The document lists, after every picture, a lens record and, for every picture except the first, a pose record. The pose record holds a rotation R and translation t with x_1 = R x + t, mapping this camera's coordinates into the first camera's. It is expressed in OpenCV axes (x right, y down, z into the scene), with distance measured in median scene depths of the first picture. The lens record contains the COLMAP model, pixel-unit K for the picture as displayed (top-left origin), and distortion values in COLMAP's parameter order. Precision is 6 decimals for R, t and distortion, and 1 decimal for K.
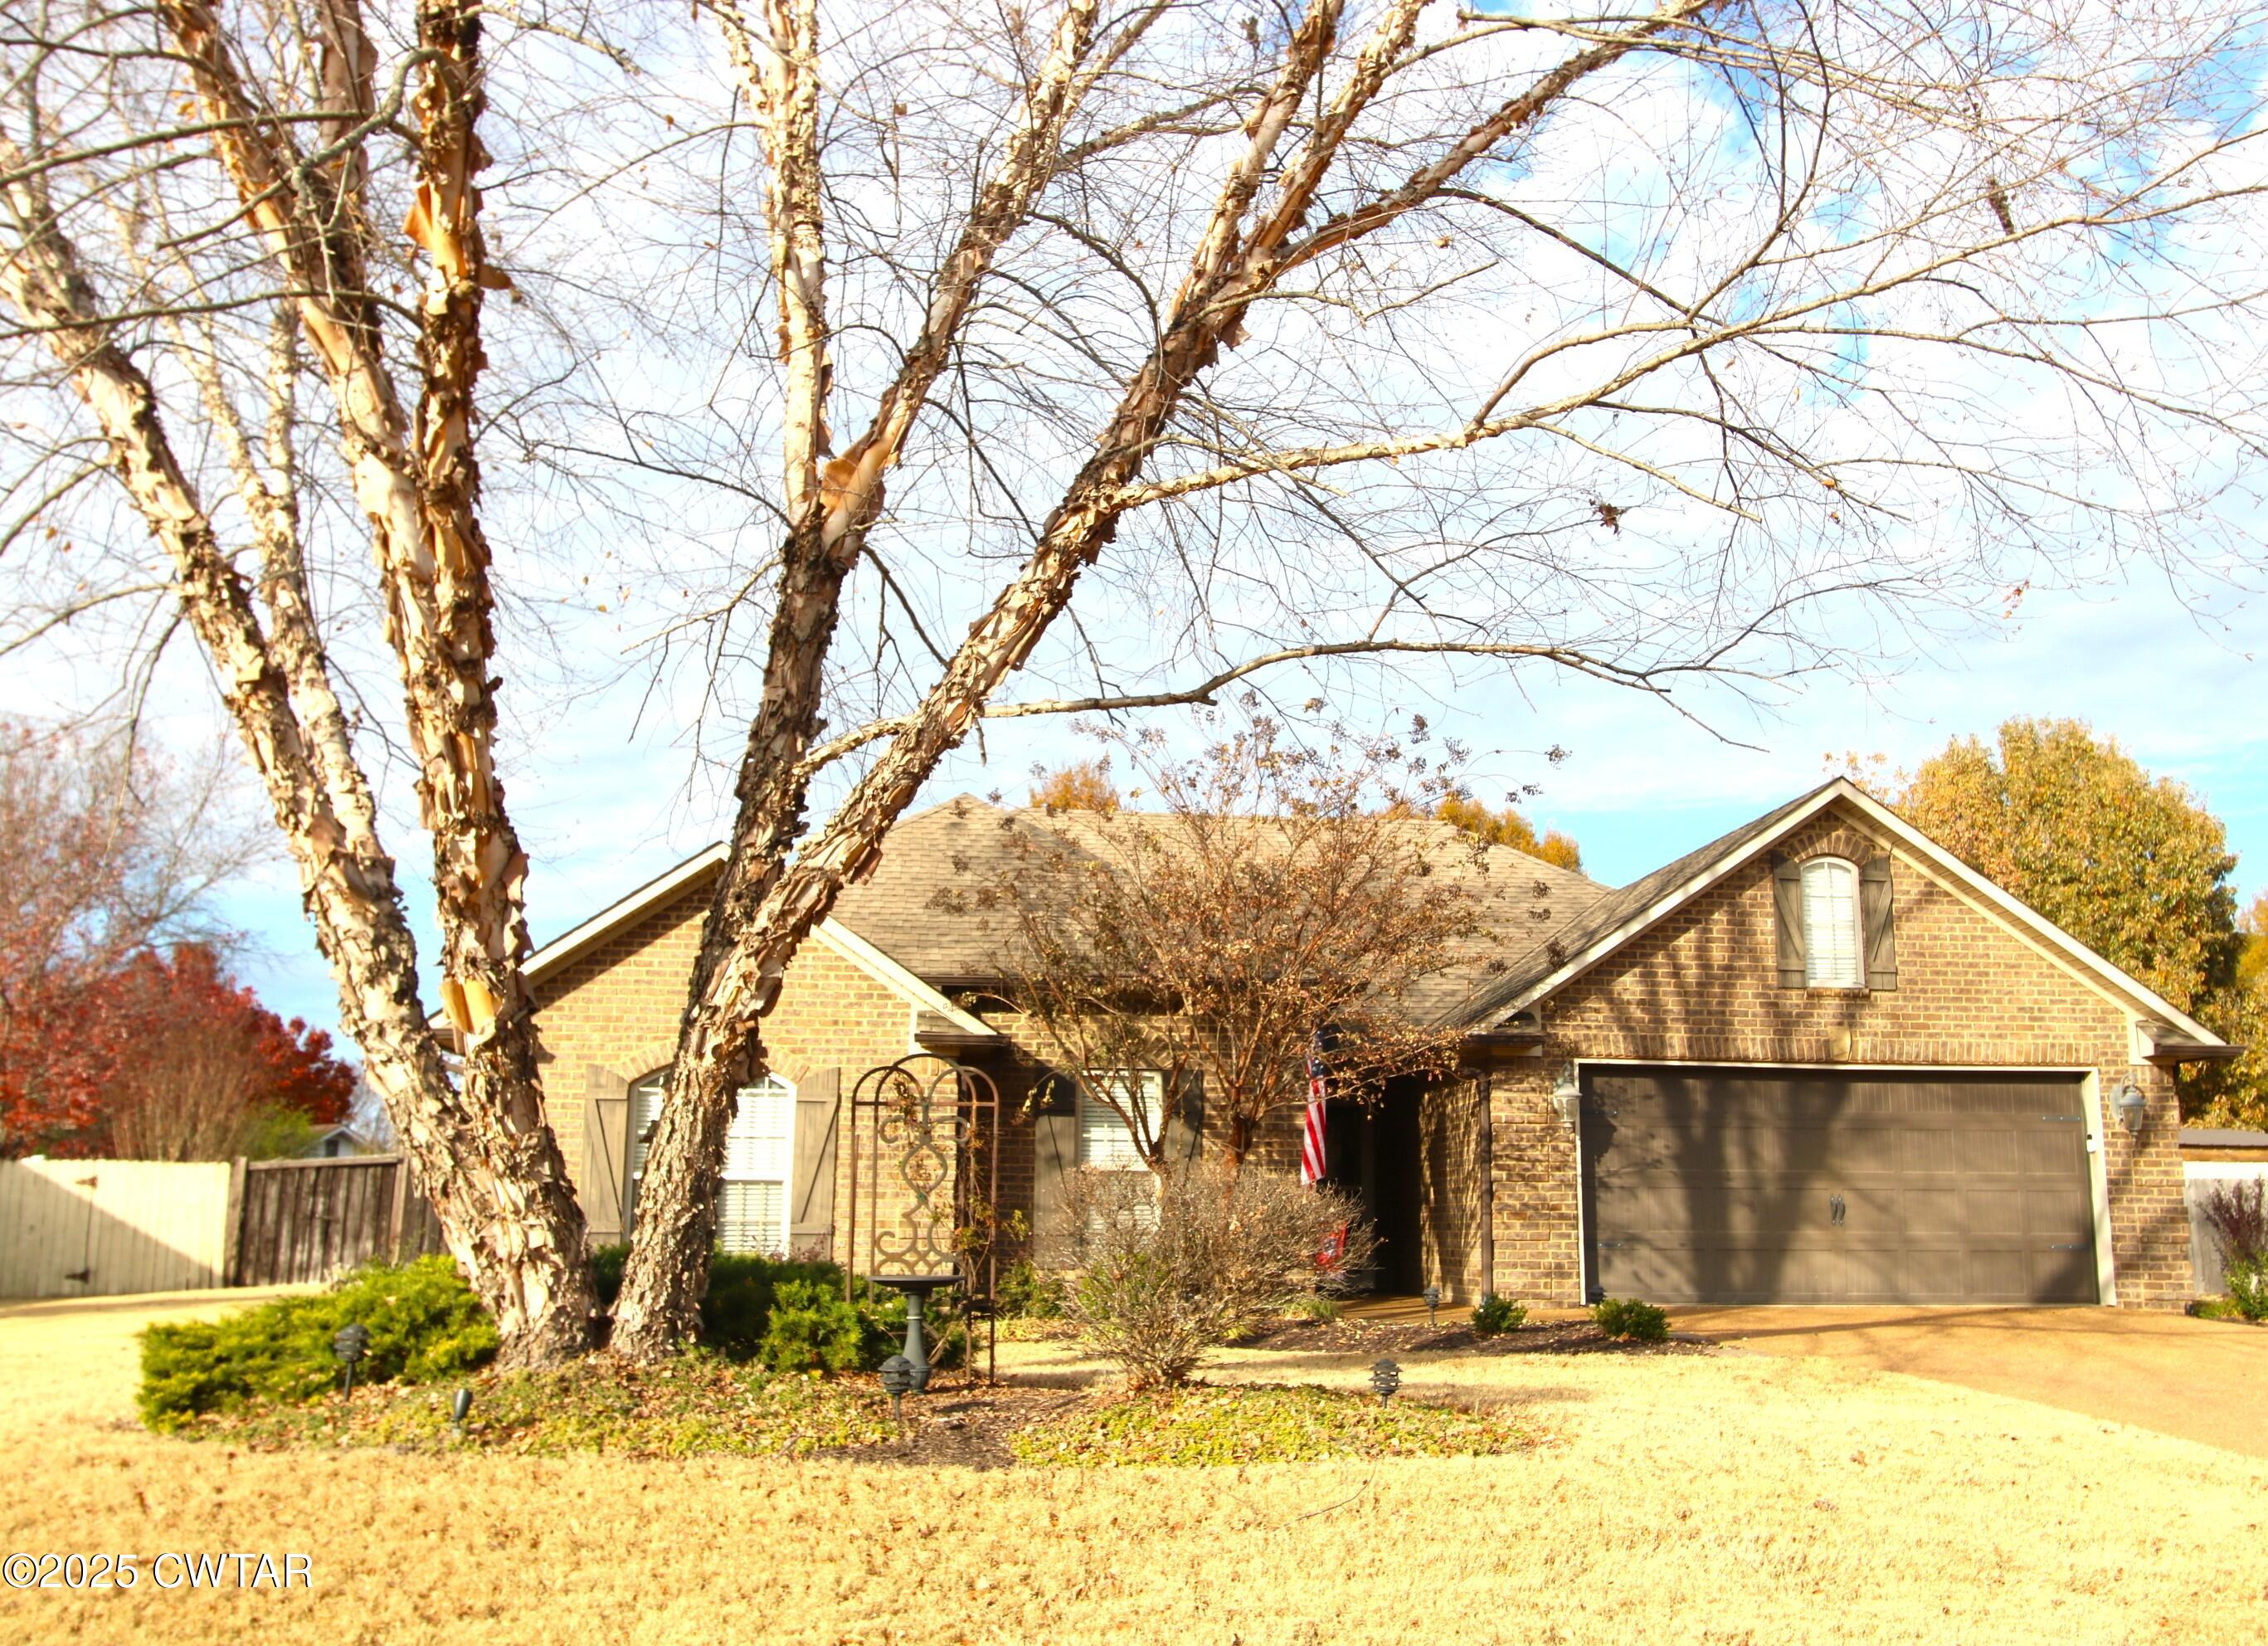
lens RADIAL K [[1992.4, 0, 1229.6], [0, 1992.4, 815.7], [0, 0, 1]] dist [-0.001023, 0.004540]
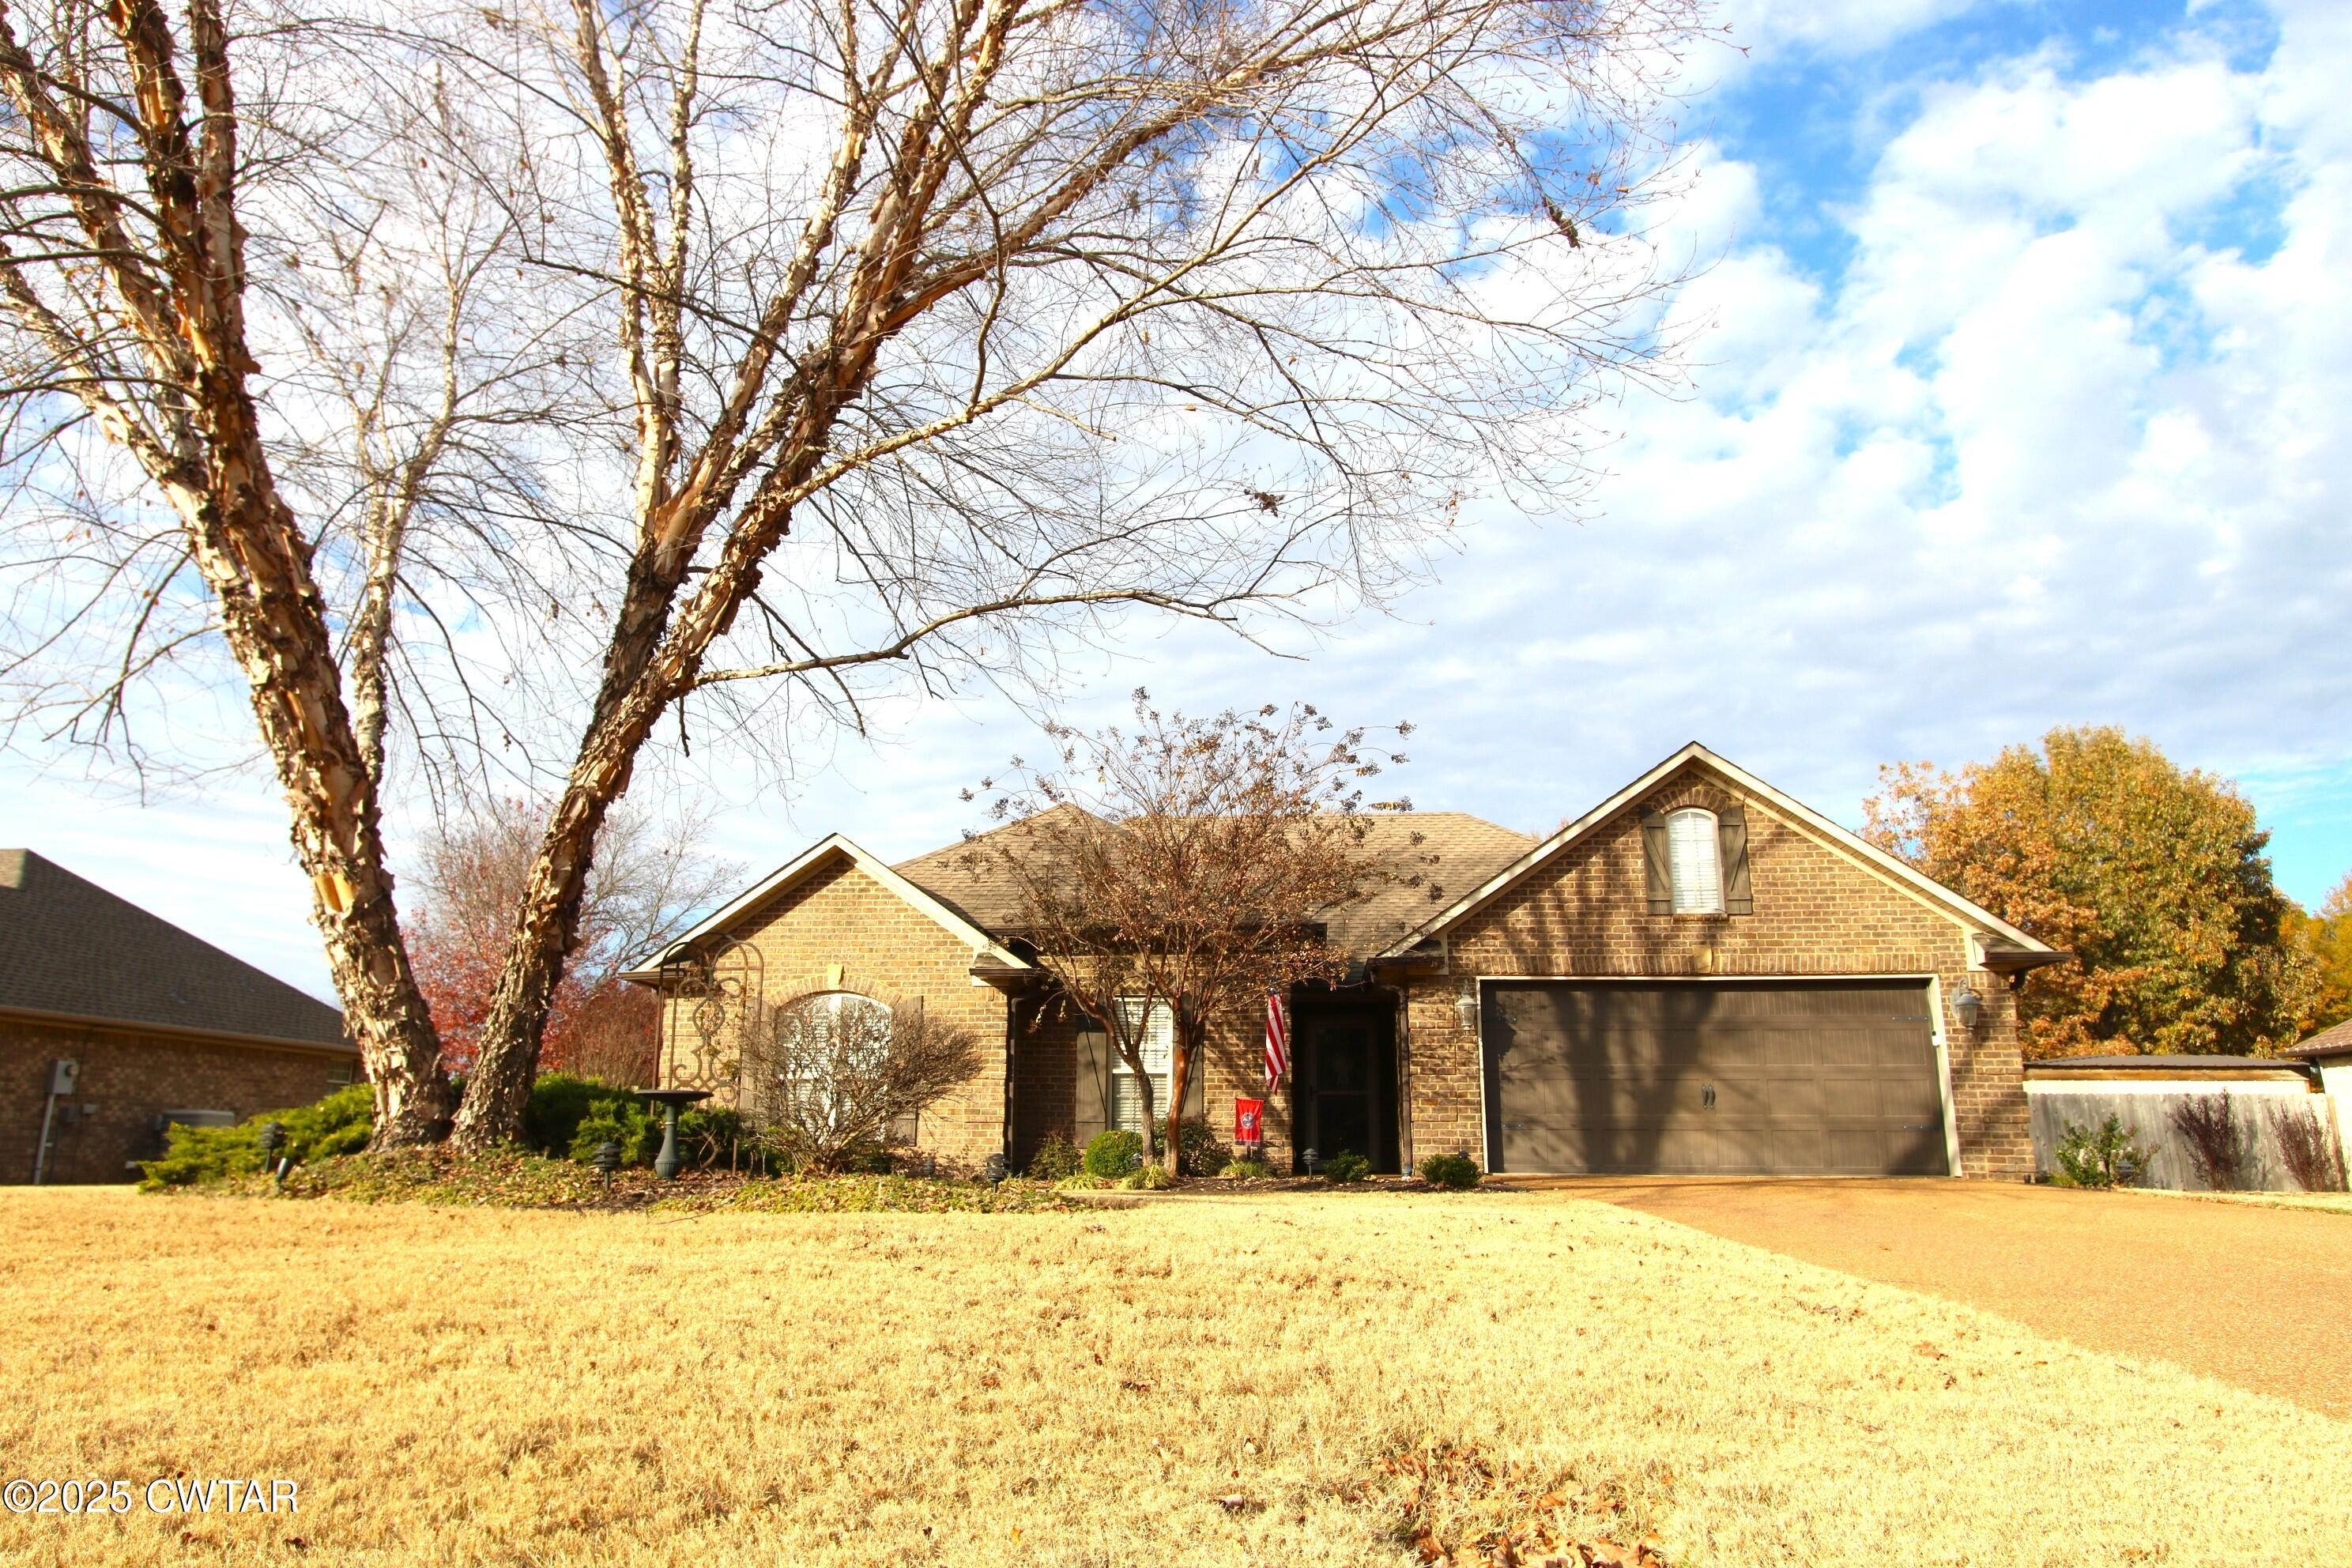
lens RADIAL K [[1476.4, 0, 1176.0], [0, 1476.4, 784.0], [0, 0, 1]] dist [-0.006257, 0.000879]
pose [[0.976446, -0.052398, -0.209301, 0.352222], [0.041235, 0.997502, -0.057346, 0.086950], [0.211783, 0.047365, 0.976168, 0.089283]]
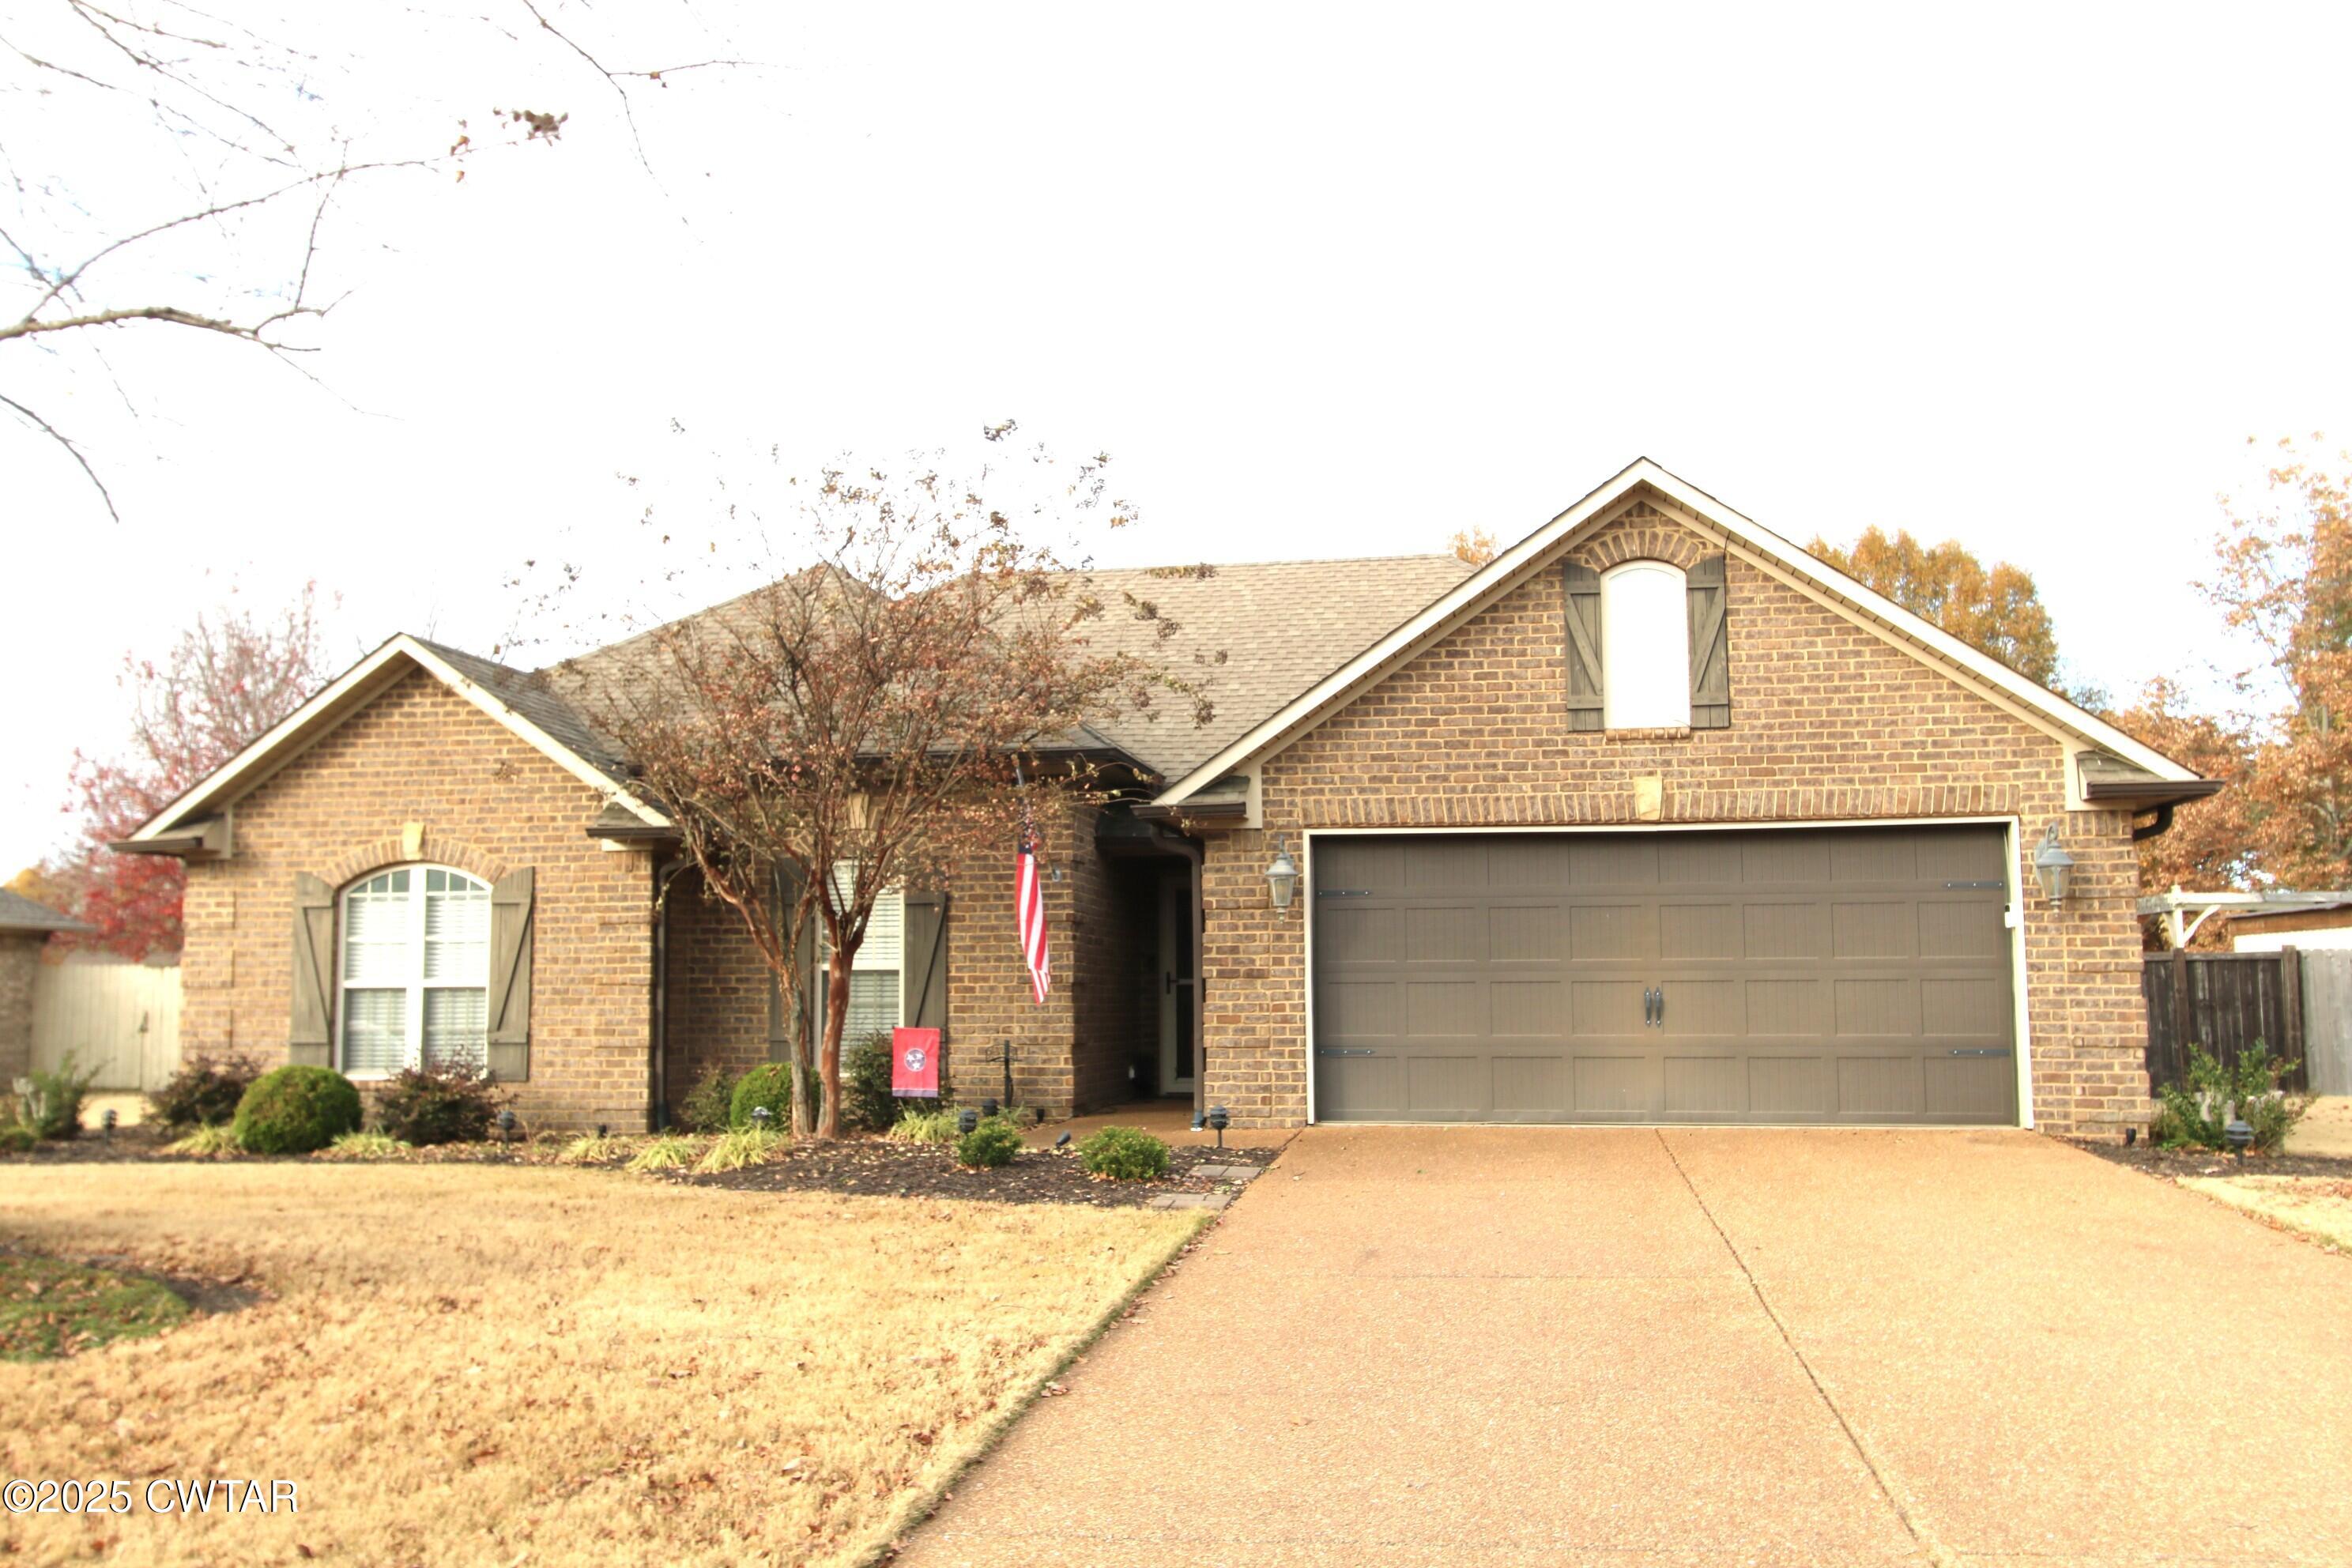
lens RADIAL K [[2026.4, 0, 1176.0], [0, 2026.4, 784.0], [0, 0, 1]] dist [0.007199, 0.006955]
pose [[0.953033, -0.041398, -0.300023, 0.697499], [0.069836, 0.993957, 0.084690, 0.052546], [0.294704, -0.101665, 0.950165, 0.350862]]
